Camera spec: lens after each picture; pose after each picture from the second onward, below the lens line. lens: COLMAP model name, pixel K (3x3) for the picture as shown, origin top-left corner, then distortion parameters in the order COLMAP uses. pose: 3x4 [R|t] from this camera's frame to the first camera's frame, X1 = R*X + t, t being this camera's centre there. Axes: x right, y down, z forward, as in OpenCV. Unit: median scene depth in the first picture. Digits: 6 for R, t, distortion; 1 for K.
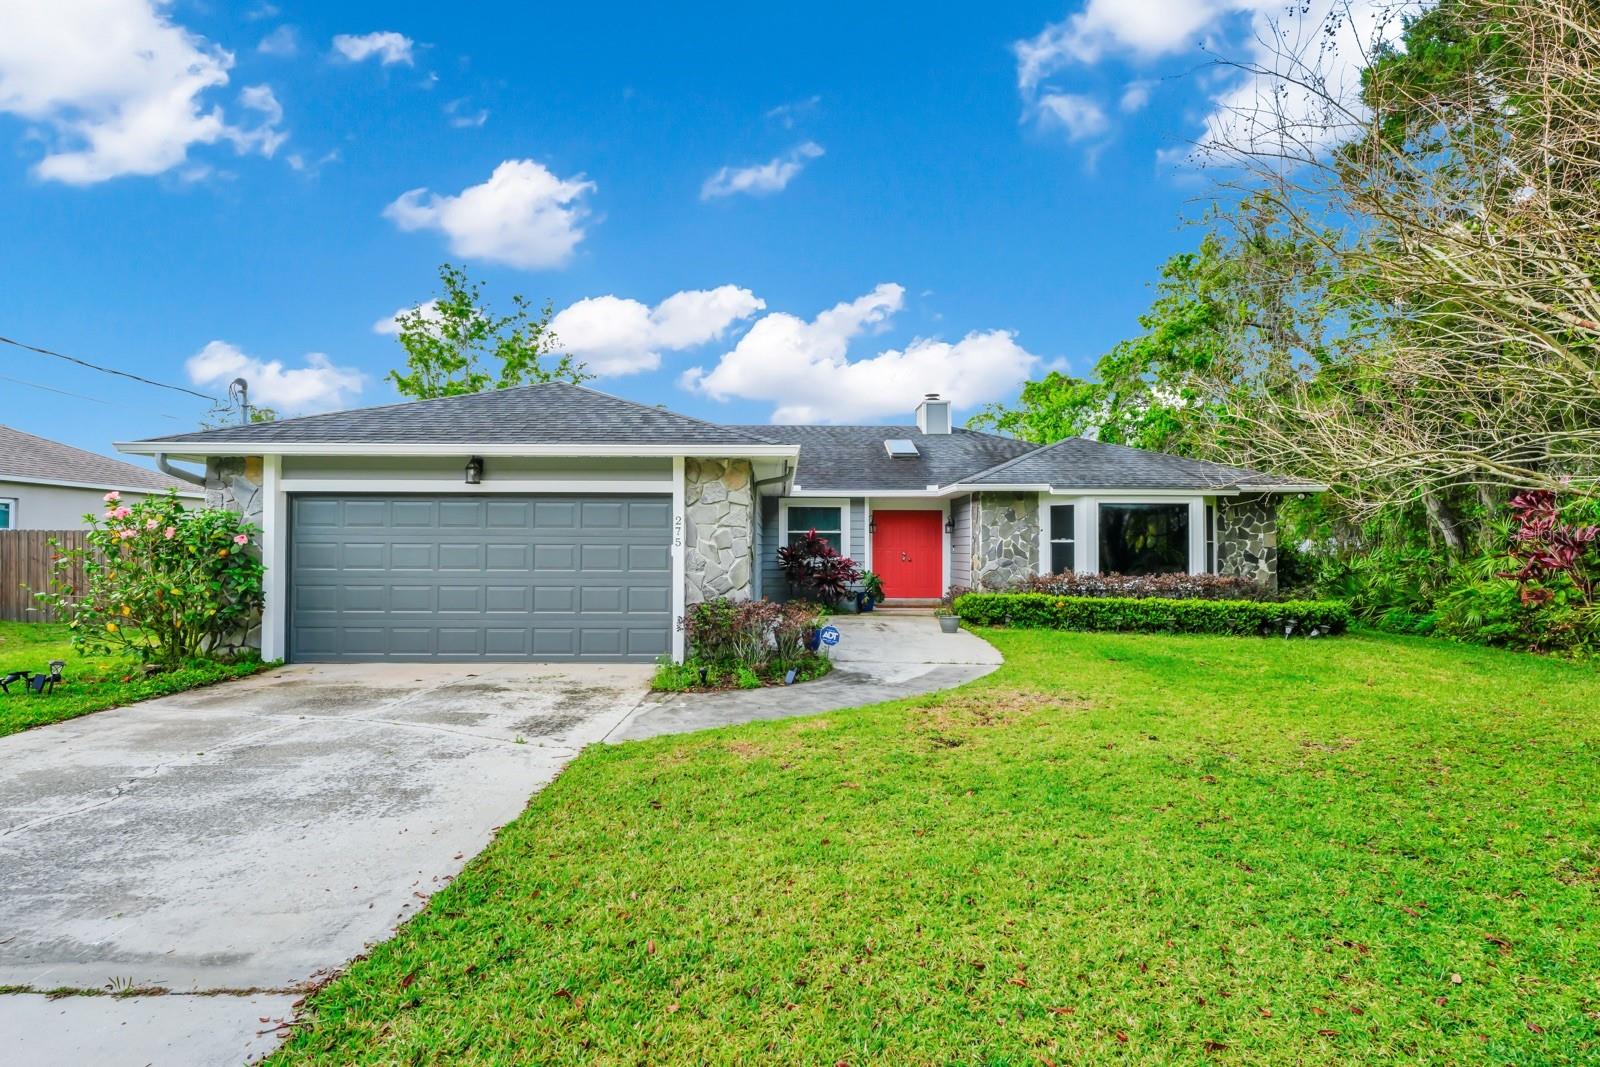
lens RADIAL K [[759.6, 0, 800.0], [0, 759.6, 533.5], [0, 0, 1]] dist [-0.000536, 0.000011]
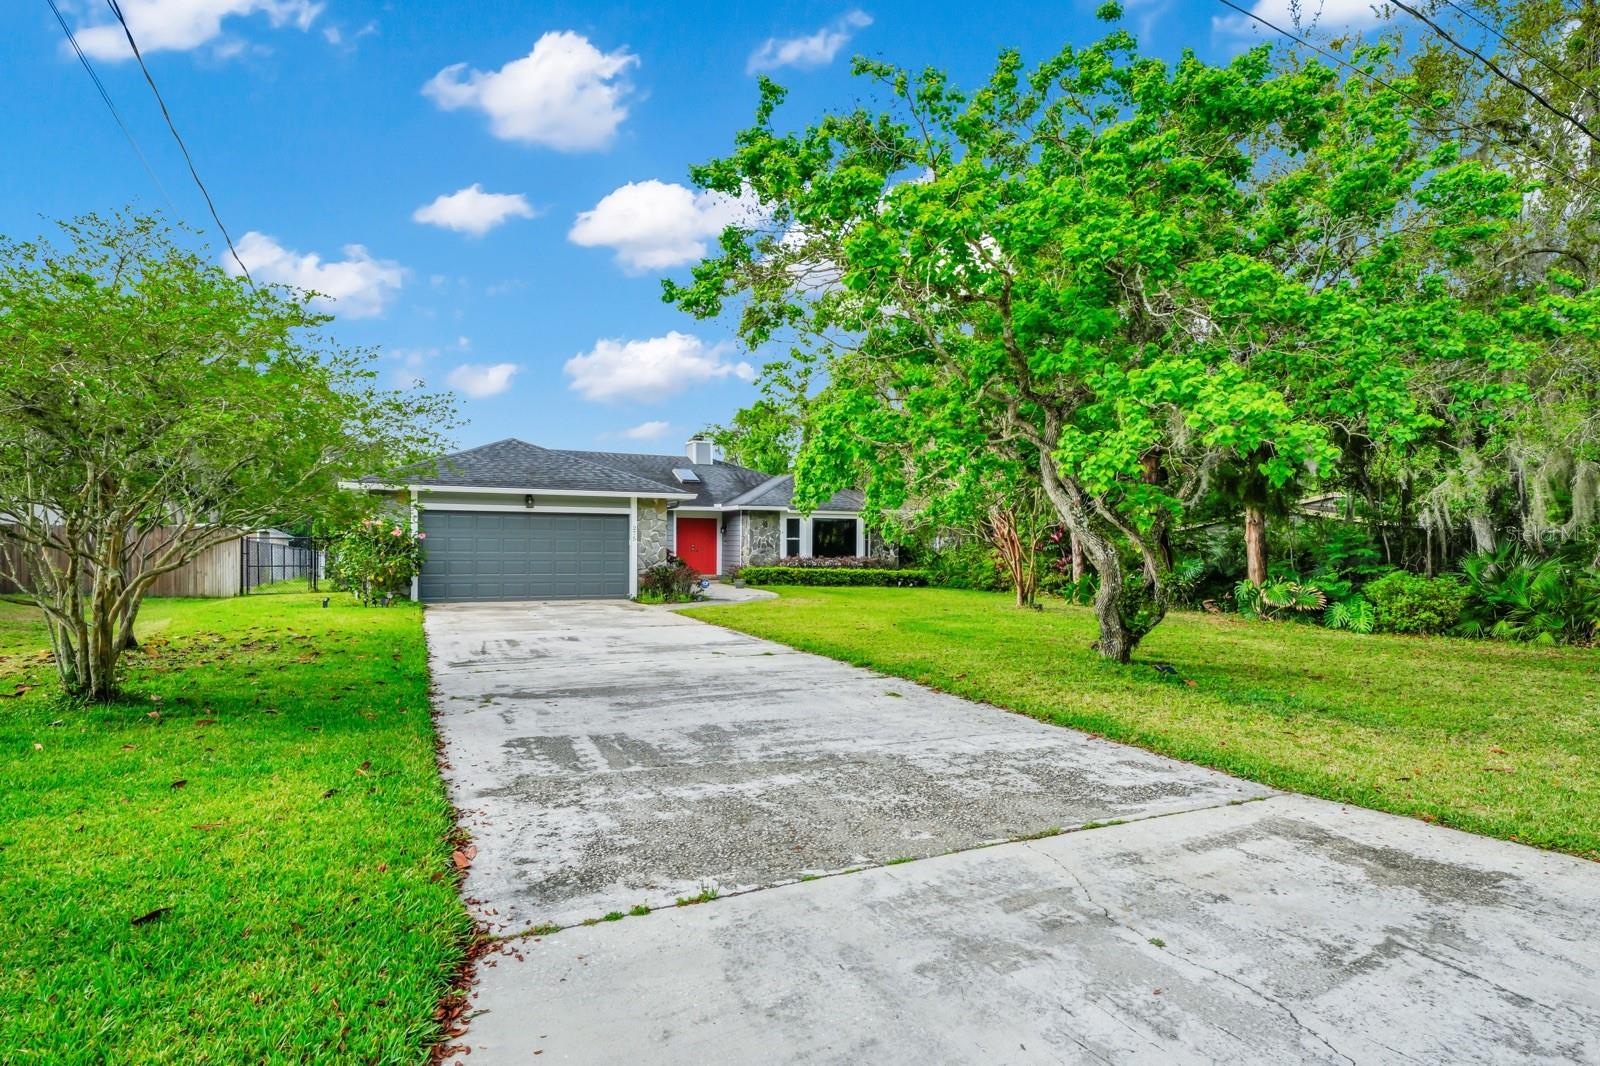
lens RADIAL K [[758.8, 0, 800.0], [0, 758.8, 533.0], [0, 0, 1]] dist [0.000119, 0.000002]
pose [[0.921084, 0.008332, 0.389275, -0.366857], [-0.011107, 0.999926, 0.004879, -0.013877], [-0.389205, -0.008817, 0.921109, -0.711200]]
